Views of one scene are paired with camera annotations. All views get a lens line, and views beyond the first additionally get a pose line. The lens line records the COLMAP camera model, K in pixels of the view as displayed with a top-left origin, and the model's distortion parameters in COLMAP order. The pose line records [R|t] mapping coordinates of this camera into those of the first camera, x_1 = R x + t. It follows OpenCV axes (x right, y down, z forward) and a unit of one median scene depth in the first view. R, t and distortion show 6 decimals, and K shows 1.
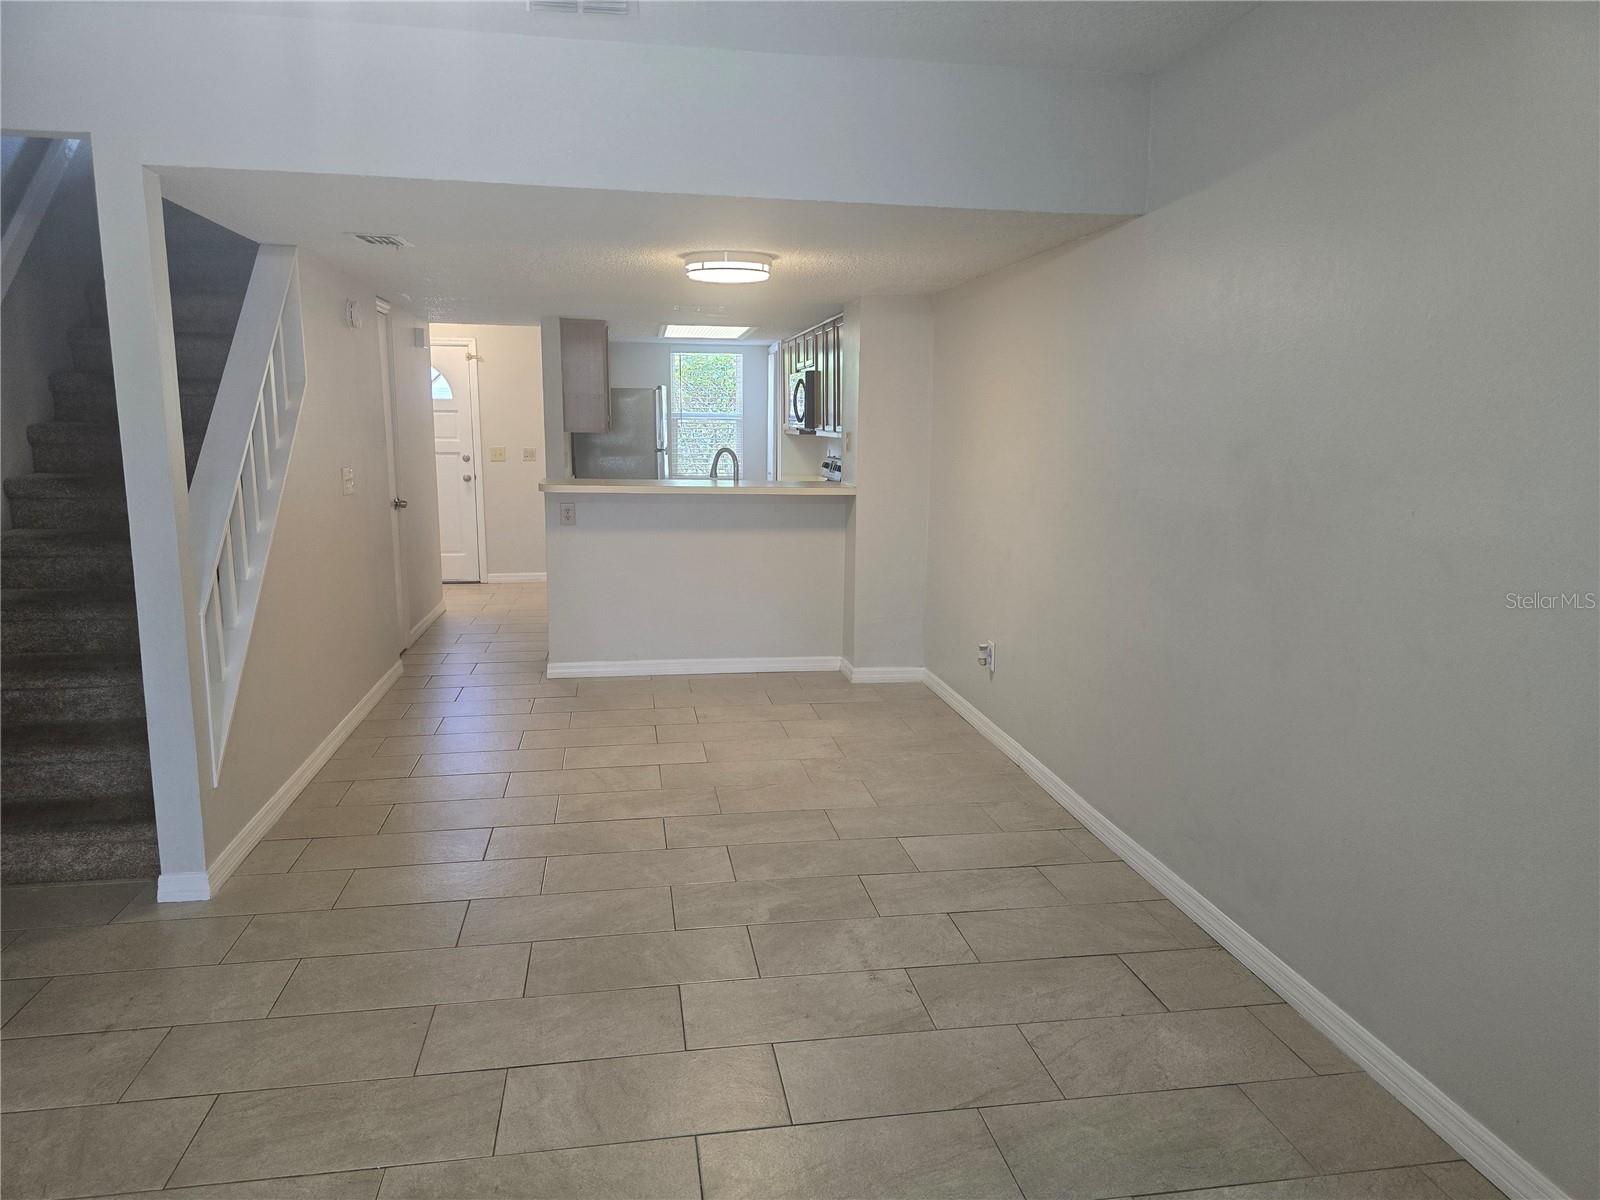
lens RADIAL K [[1065.1, 0, 794.9], [0, 1065.1, 596.0], [0, 0, 1]] dist [0.025428, -0.002166]
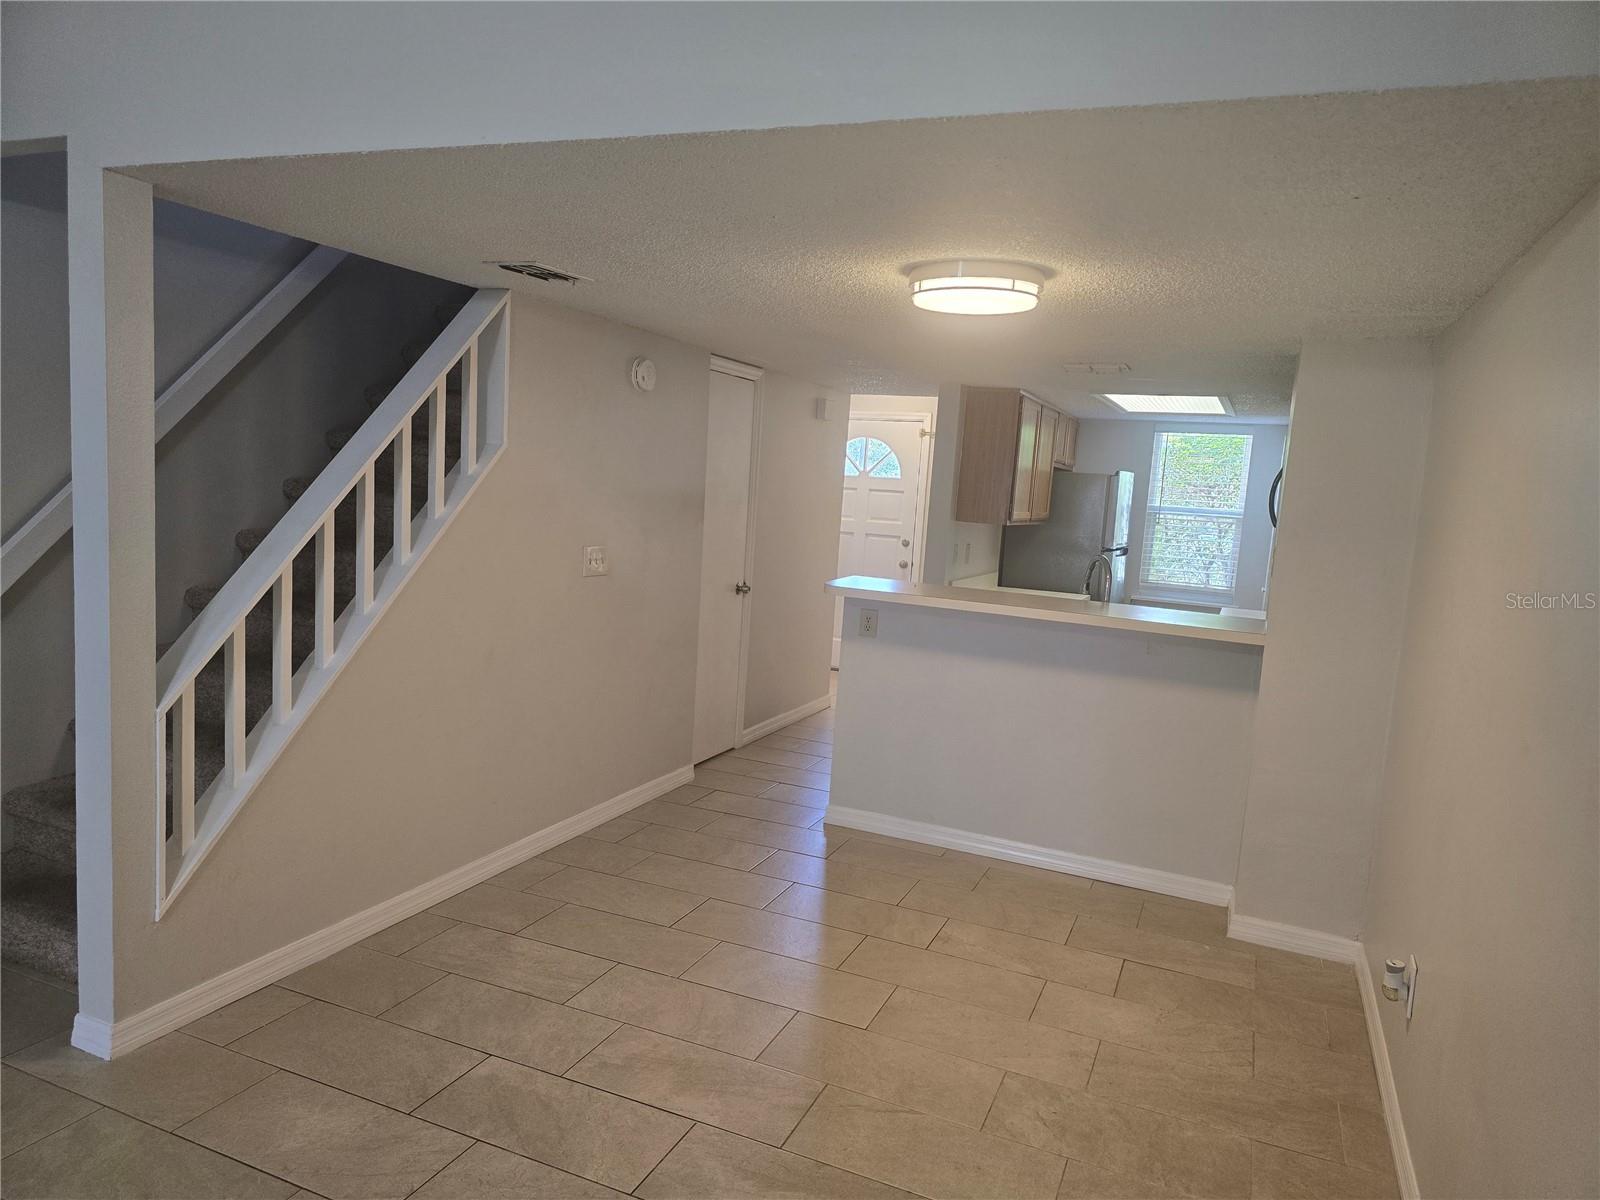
lens RADIAL K [[1065.1, 0, 794.9], [0, 1065.1, 596.0], [0, 0, 1]] dist [0.025428, -0.002166]
pose [[0.840082, 0.101516, -0.532876, 0.128938], [-0.143176, 0.988994, -0.037310, -0.048307], [0.523223, 0.107638, 0.845370, 0.247893]]
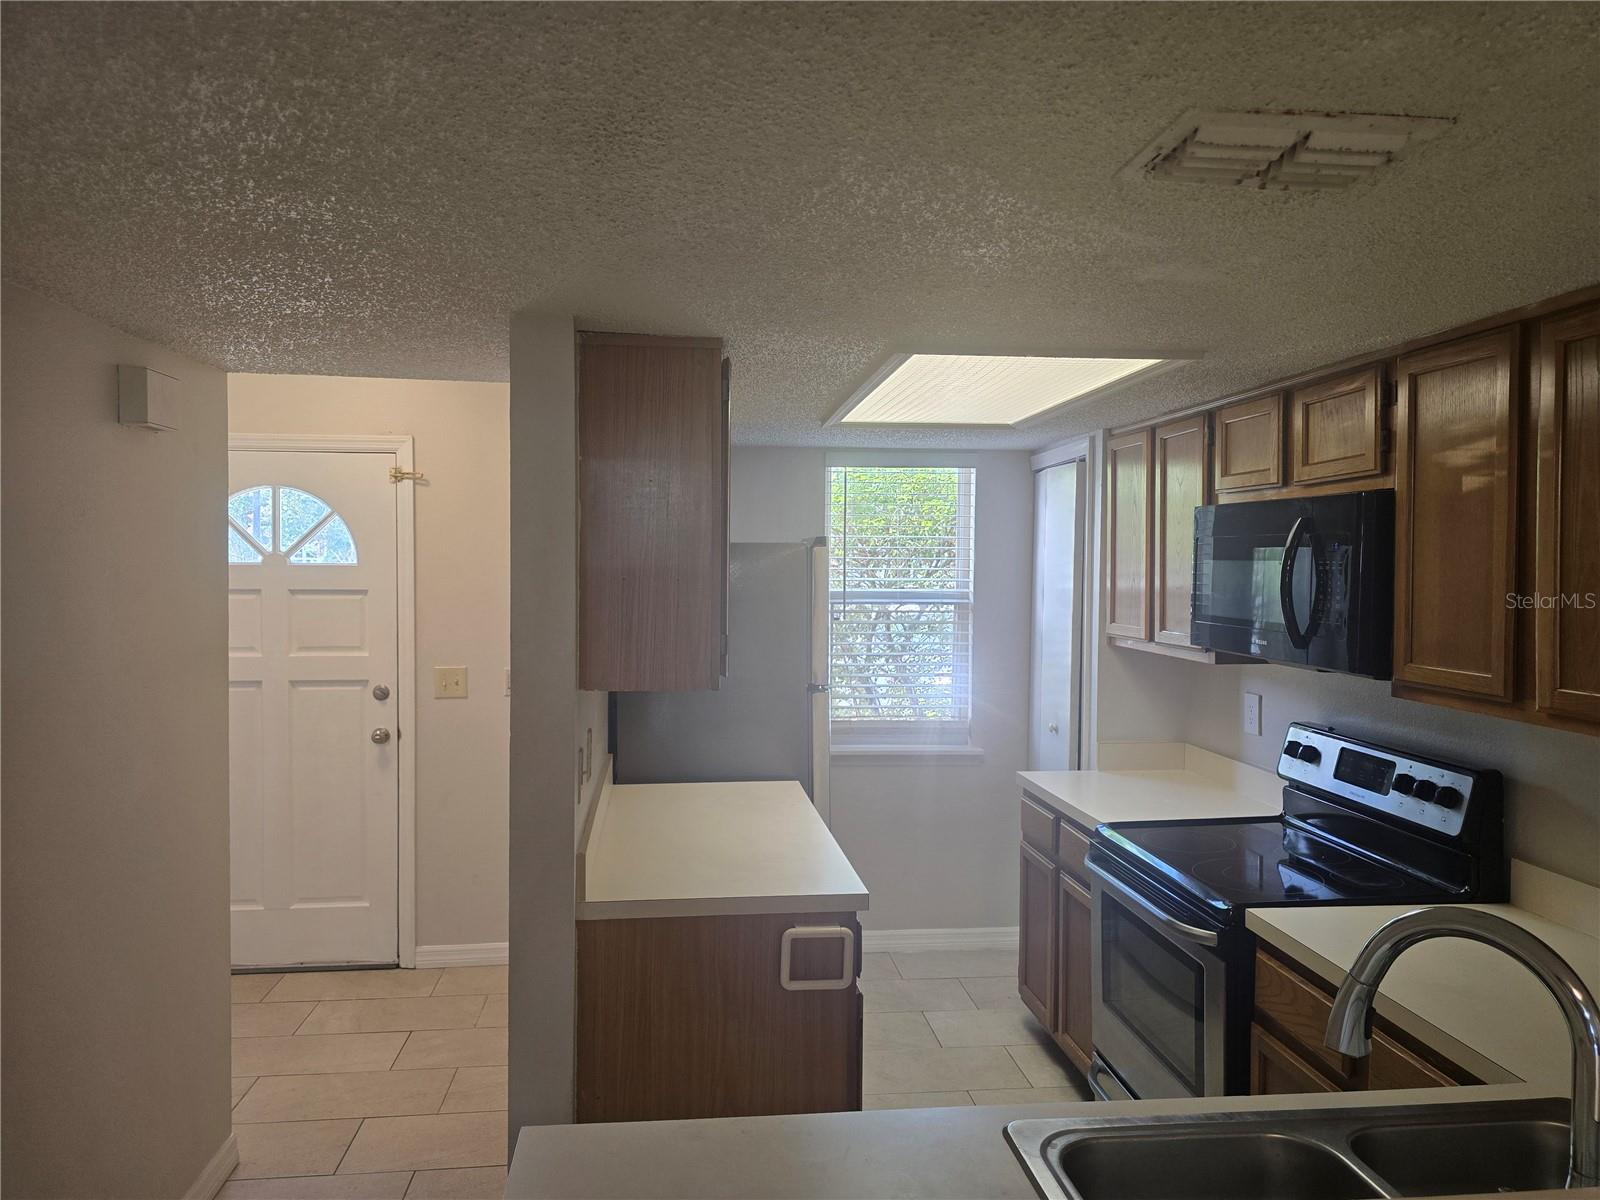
lens RADIAL K [[1040.1, 0, 802.0], [0, 1040.1, 613.8], [0, 0, 1]] dist [0.026264, -0.000583]
pose [[0.999217, -0.000391, -0.039553, -0.143744], [-0.004760, 0.991493, -0.130071, -0.136354], [0.039267, 0.130158, 0.990715, 0.727564]]
